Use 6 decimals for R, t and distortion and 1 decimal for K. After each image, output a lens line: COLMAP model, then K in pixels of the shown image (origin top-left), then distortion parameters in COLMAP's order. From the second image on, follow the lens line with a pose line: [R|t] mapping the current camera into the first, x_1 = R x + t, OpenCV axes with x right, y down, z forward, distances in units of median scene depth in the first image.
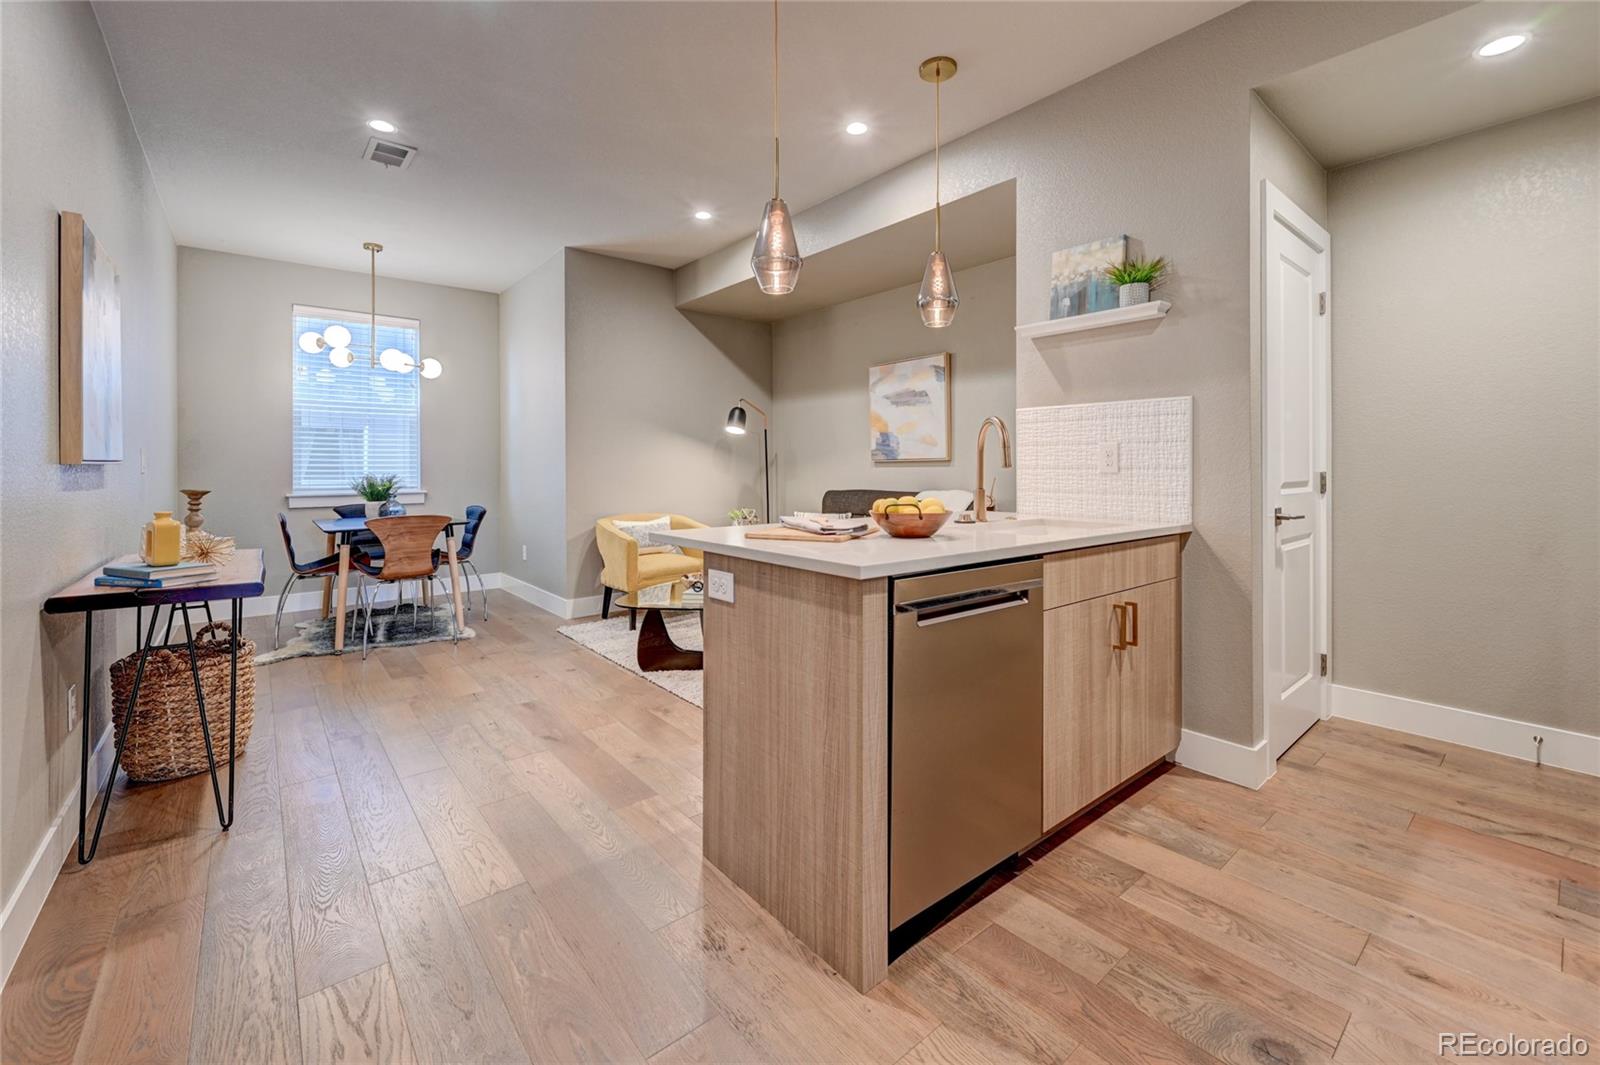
lens RADIAL K [[655.8, 0, 799.3], [0, 655.8, 462.9], [0, 0, 1]] dist [0.000886, 0.000235]
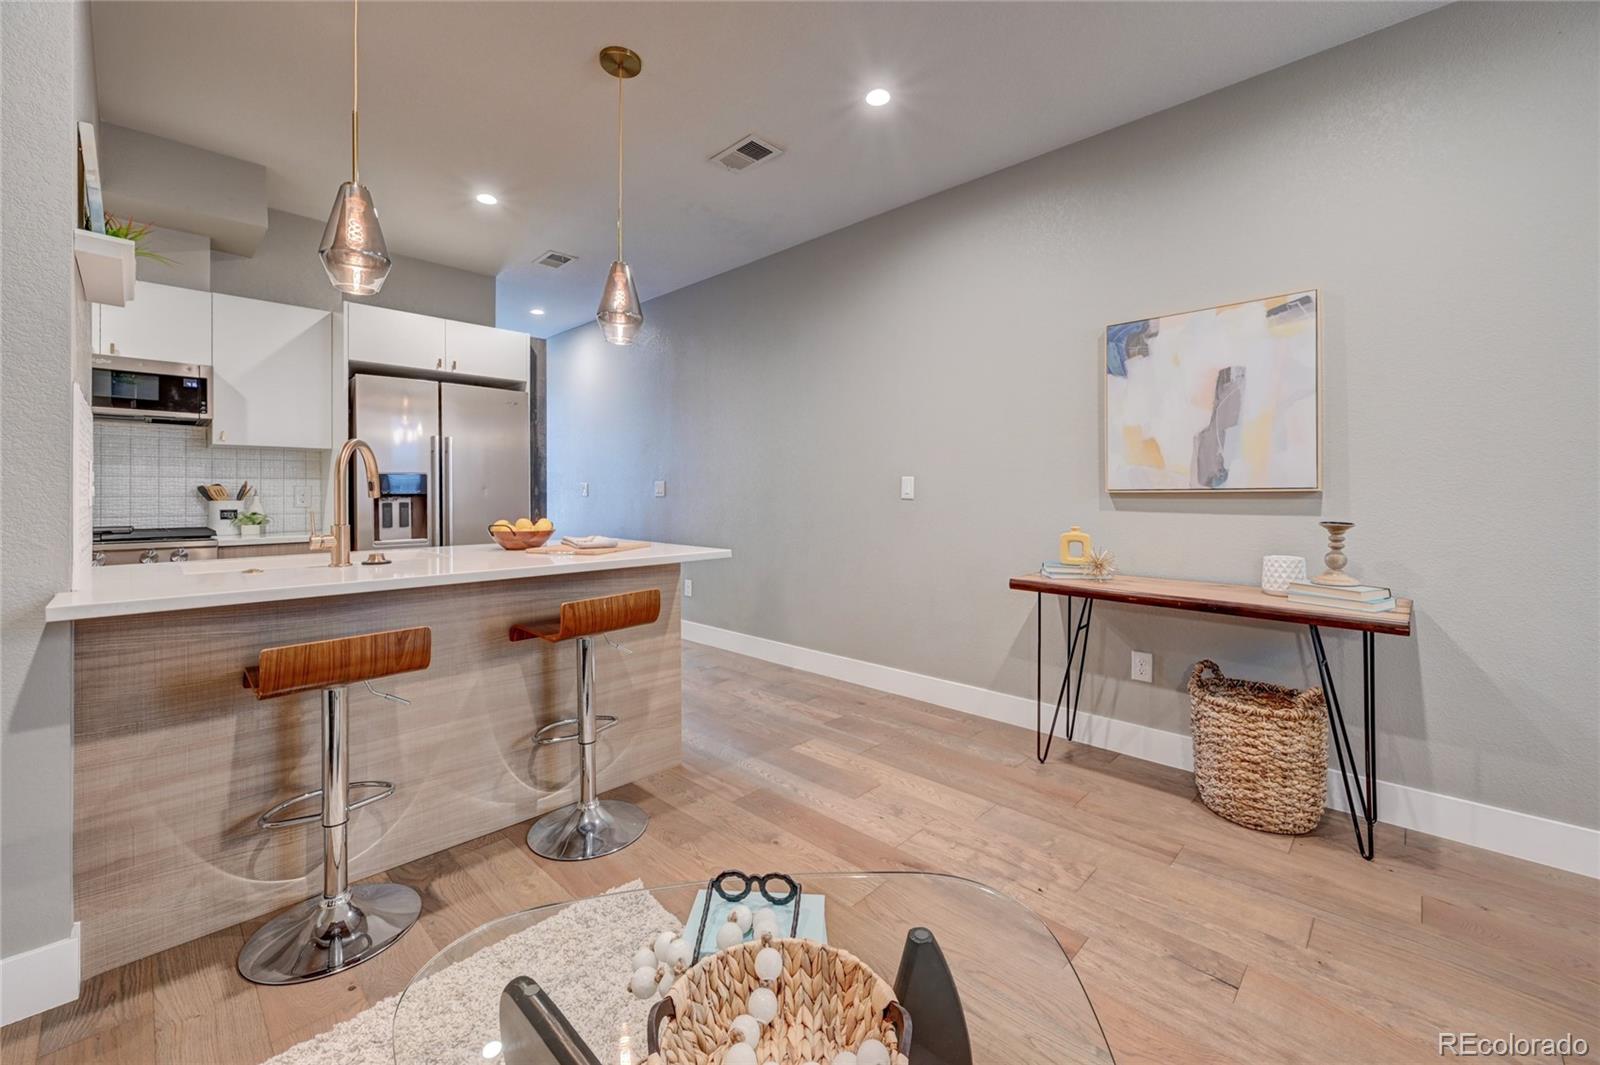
lens RADIAL K [[651.9, 0, 804.6], [0, 651.9, 488.8], [0, 0, 1]] dist [-0.001091, -0.000041]
pose [[-0.993075, 0.001456, -0.117469, -0.159140], [0.003038, 0.999907, -0.013294, 0.007624], [0.117439, -0.013559, -0.992988, 1.577976]]
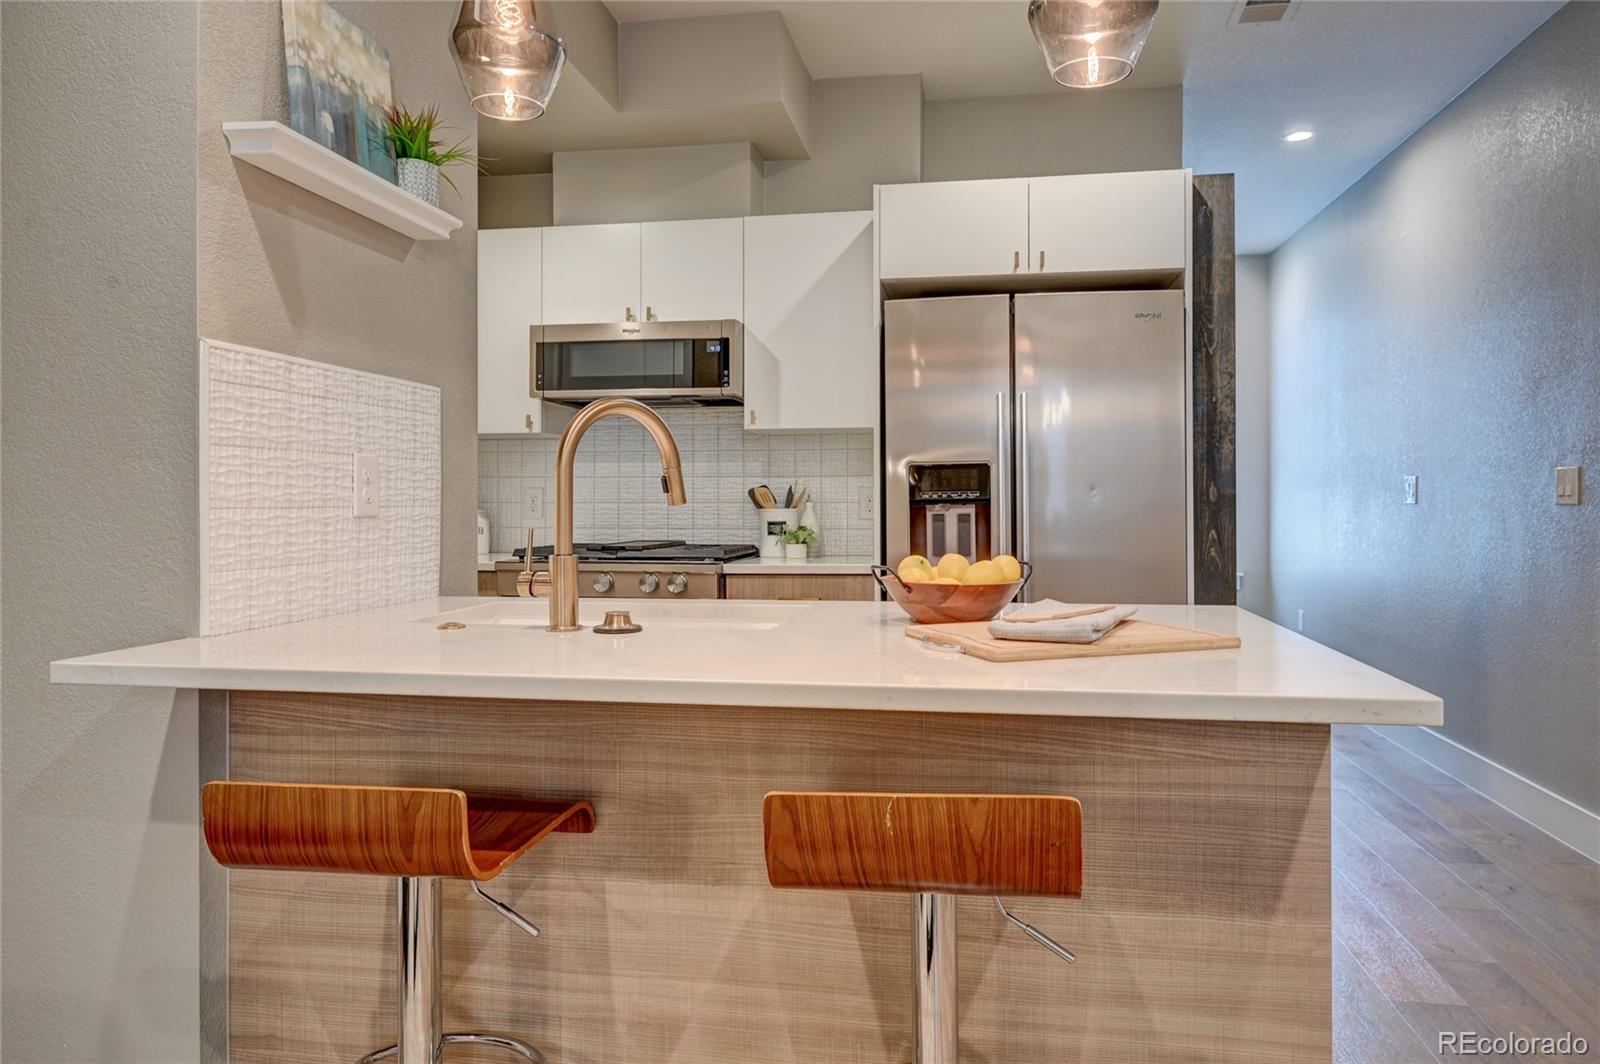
lens RADIAL K [[1052.9, 0, 802.0], [0, 1052.9, 499.4], [0, 0, 1]] dist [-0.001843, -0.003516]
pose [[-0.653382, 0.002556, 0.757024, -0.301785], [-0.002455, 0.999982, -0.005496, 0.005722], [-0.757025, -0.005450, -0.653363, 1.144636]]
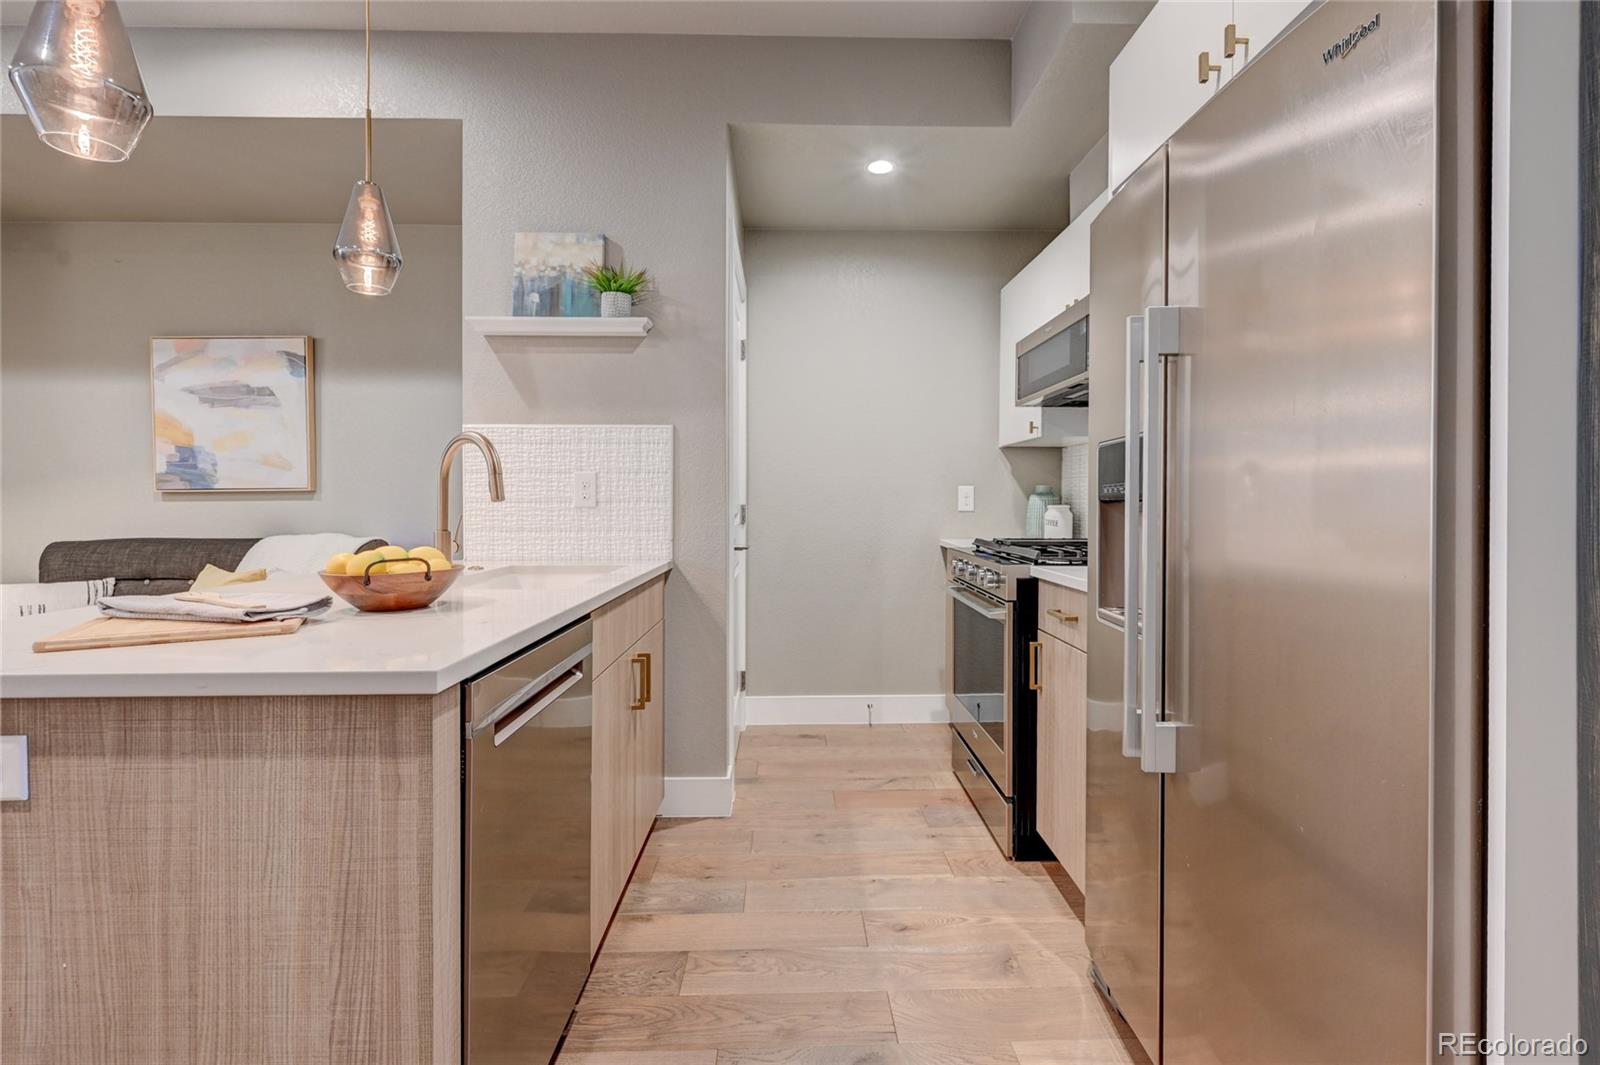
lens RADIAL K [[738.0, 0, 803.9], [0, 738.0, 505.3], [0, 0, 1]] dist [0.000843, 0.000270]
pose [[0.619770, -0.006643, 0.784755, -0.100552], [-0.003332, 0.999933, 0.011095, 0.001125], [-0.784776, -0.009491, 0.619707, 0.157344]]
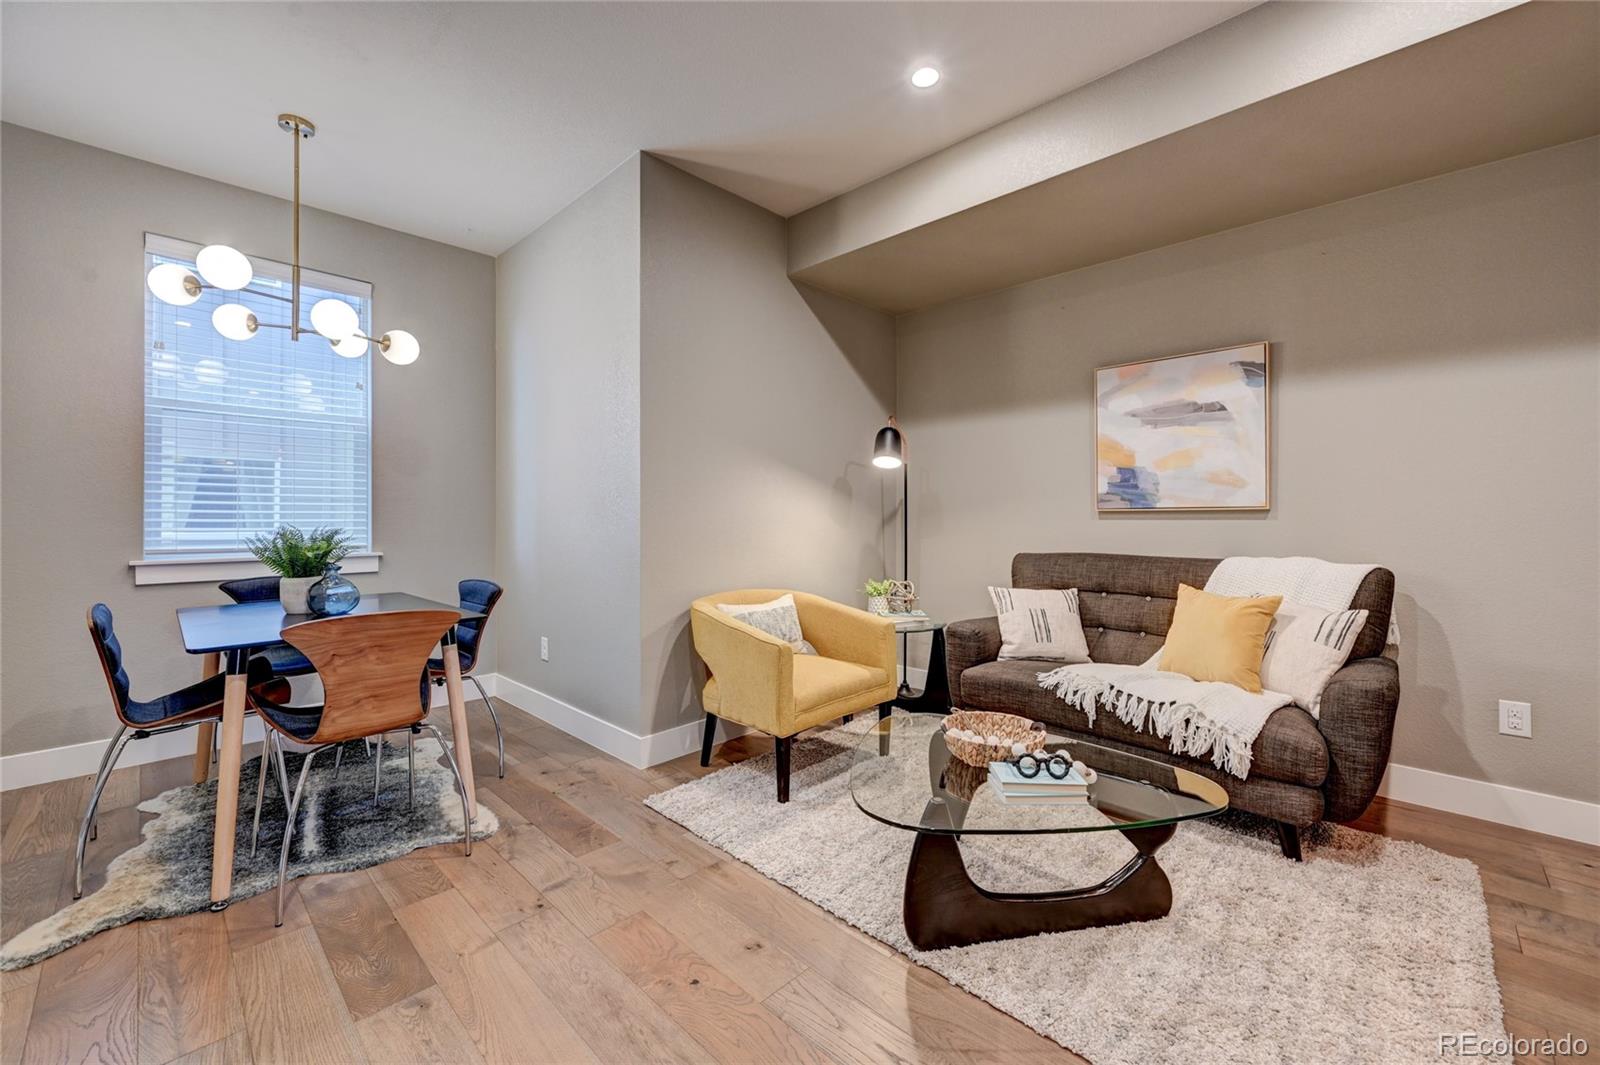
lens RADIAL K [[638.1, 0, 806.9], [0, 638.1, 514.8], [0, 0, 1]] dist [-0.000553, 0.000029]
pose [[0.993792, 0.006074, 0.111092, -0.448276], [-0.006175, 0.999981, 0.000559, 0.005515], [-0.111087, -0.001242, 0.993810, 0.666471]]
